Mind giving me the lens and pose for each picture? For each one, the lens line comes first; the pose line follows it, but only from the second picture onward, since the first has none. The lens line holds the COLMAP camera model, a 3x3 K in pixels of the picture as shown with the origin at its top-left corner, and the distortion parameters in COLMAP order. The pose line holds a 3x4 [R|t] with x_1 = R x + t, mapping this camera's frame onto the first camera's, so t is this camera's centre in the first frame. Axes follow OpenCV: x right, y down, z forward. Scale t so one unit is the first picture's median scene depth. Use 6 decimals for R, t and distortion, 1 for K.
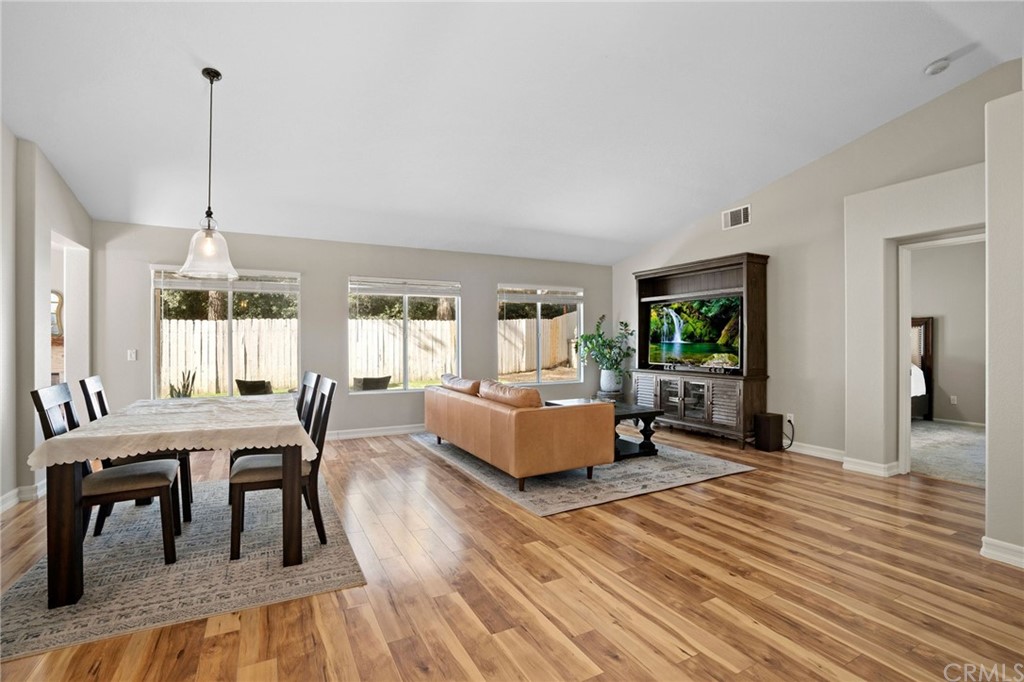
lens RADIAL K [[467.7, 0, 516.4], [0, 467.7, 339.2], [0, 0, 1]] dist [-0.011631, 0.000938]
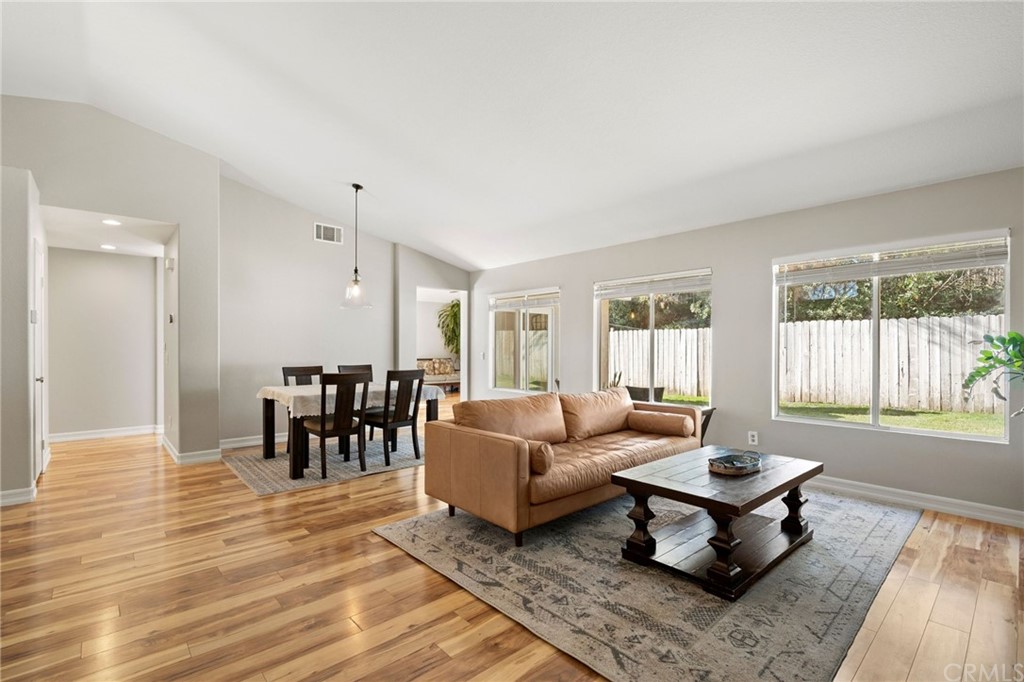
lens RADIAL K [[467.7, 0, 517.4], [0, 467.7, 341.7], [0, 0, 1]] dist [-0.011631, 0.000938]
pose [[0.241558, -0.010699, -0.970327, 0.878531], [-0.002344, 0.999930, -0.011610, 0.006718], [0.970384, 0.005079, 0.241516, 0.887057]]
